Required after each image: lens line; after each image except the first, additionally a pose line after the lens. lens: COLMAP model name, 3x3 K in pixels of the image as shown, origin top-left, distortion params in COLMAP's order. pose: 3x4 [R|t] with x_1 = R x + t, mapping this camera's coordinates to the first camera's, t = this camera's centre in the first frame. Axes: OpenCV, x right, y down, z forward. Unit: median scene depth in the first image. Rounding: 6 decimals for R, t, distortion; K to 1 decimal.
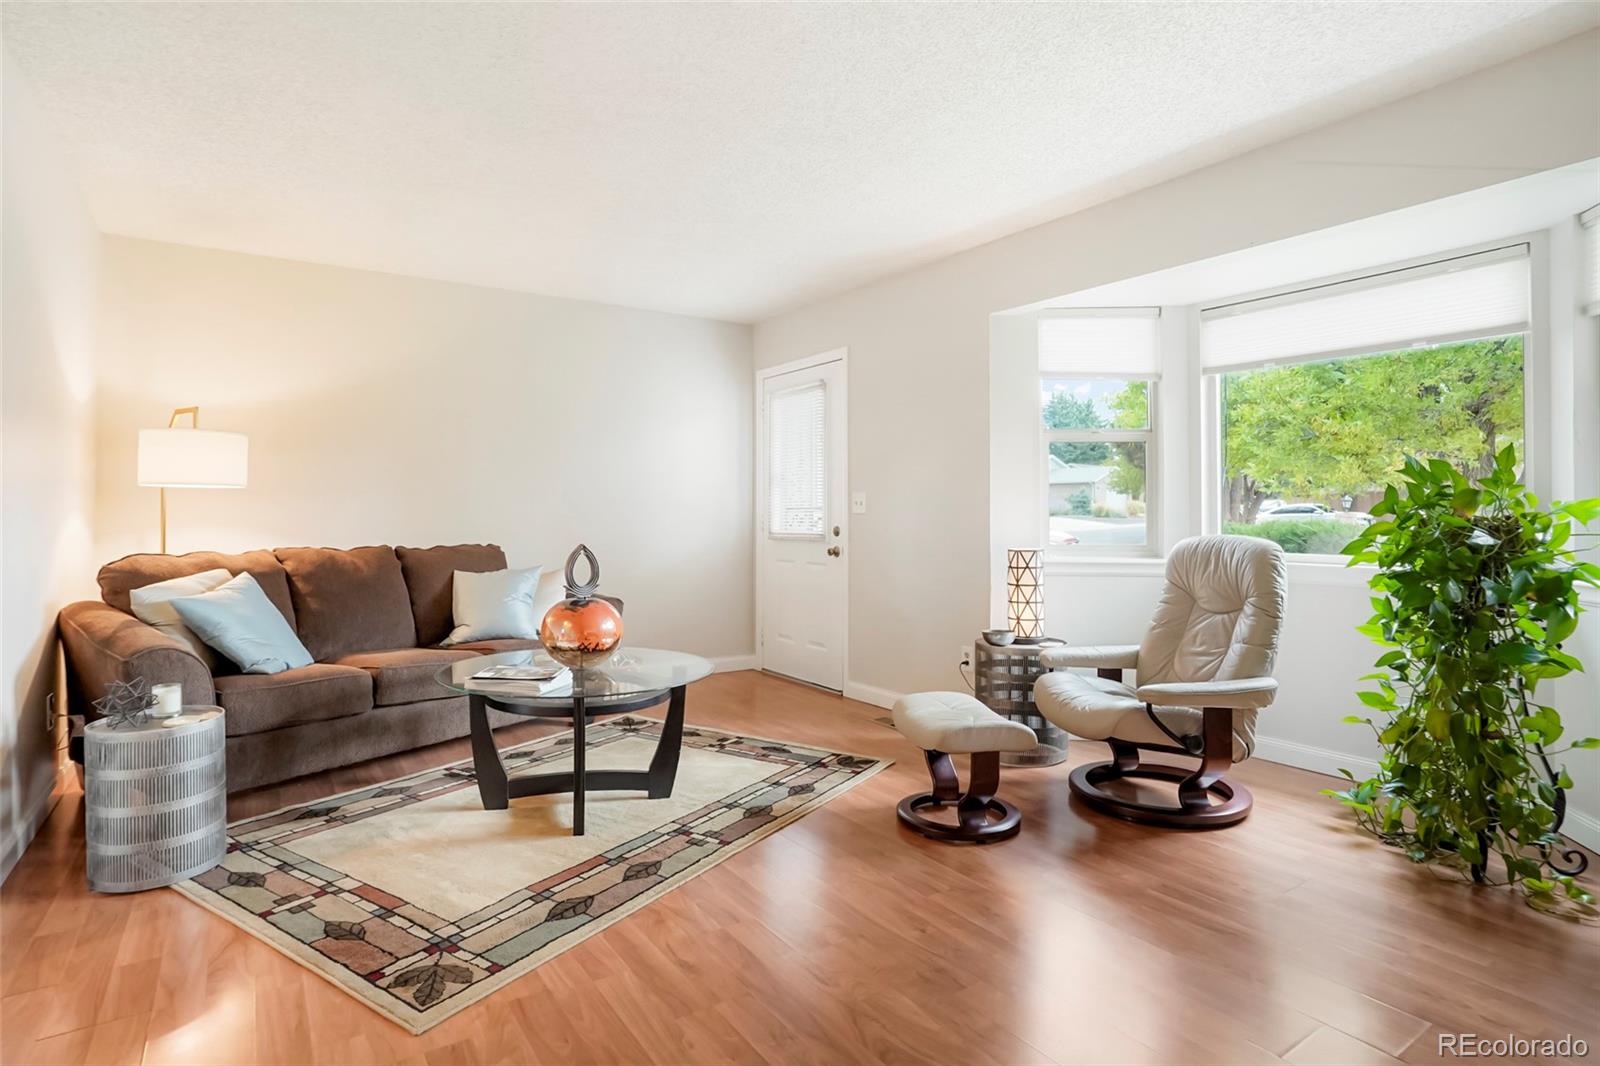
lens RADIAL K [[787.6, 0, 794.9], [0, 787.6, 539.5], [0, 0, 1]] dist [-0.017767, 0.000484]
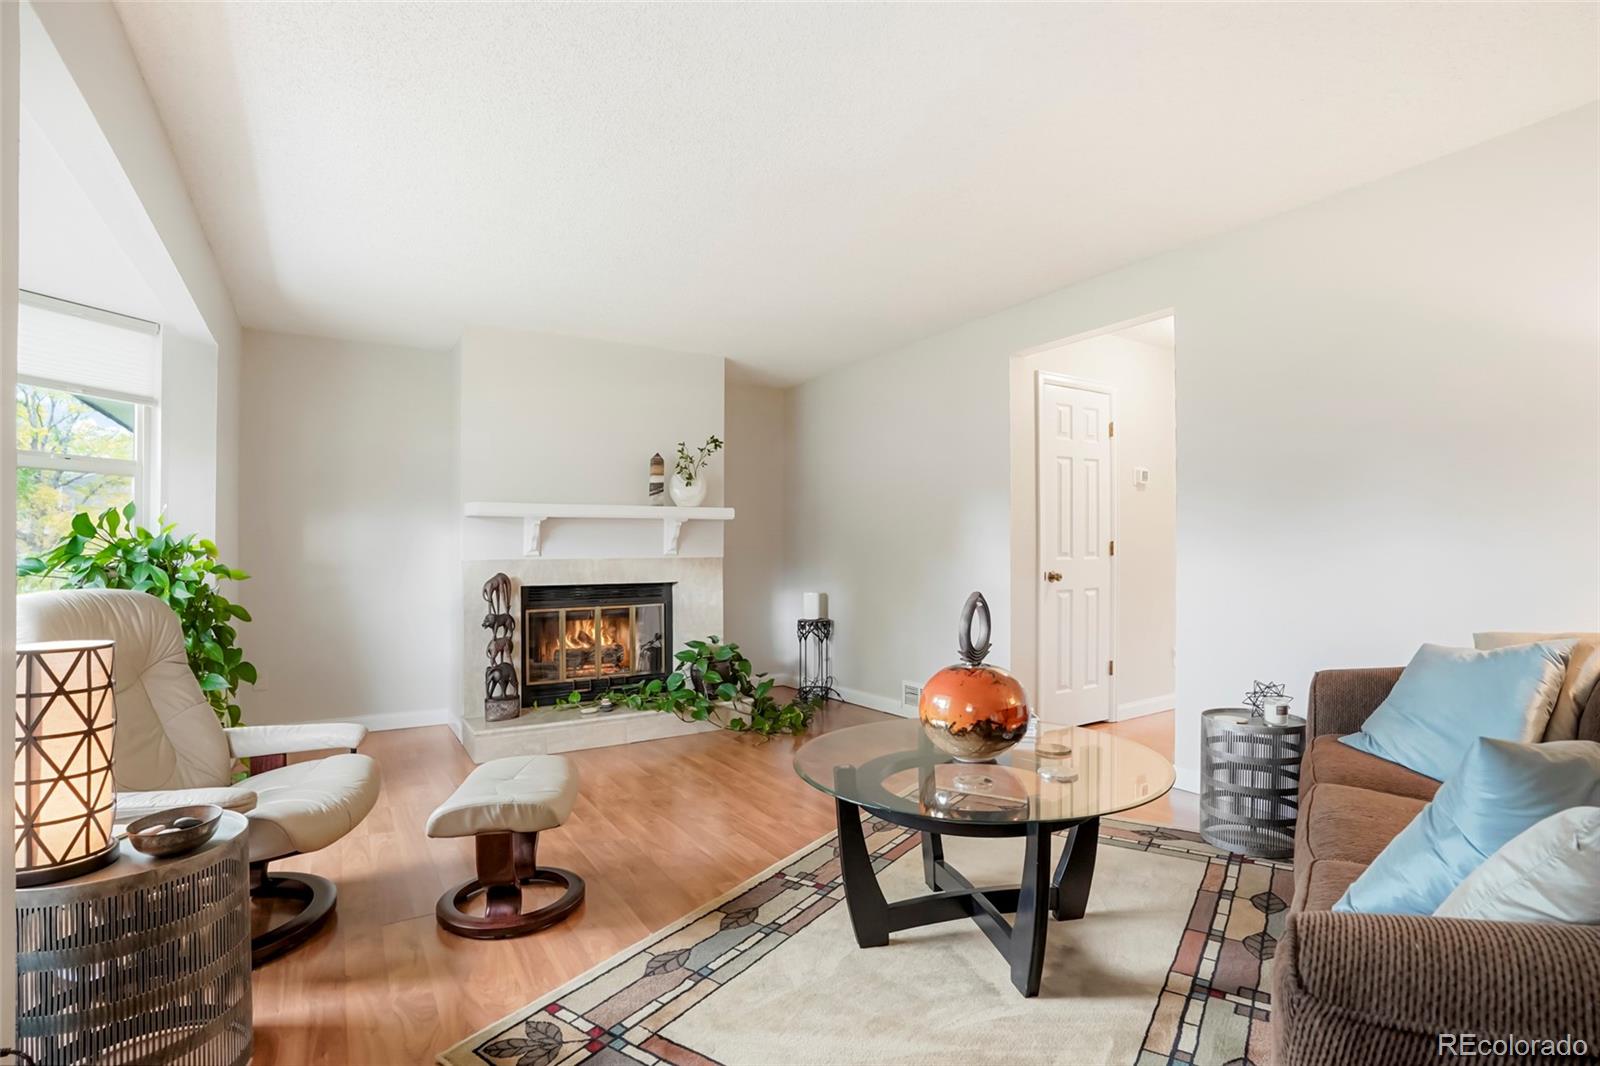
lens RADIAL K [[747.3, 0, 796.9], [0, 747.3, 540.4], [0, 0, 1]] dist [-0.067501, 0.027676]
pose [[-0.998101, 0.020475, 0.058102, -0.149462], [0.021046, 0.999736, 0.009218, -0.048554], [-0.057898, 0.010424, -0.998268, 1.654367]]
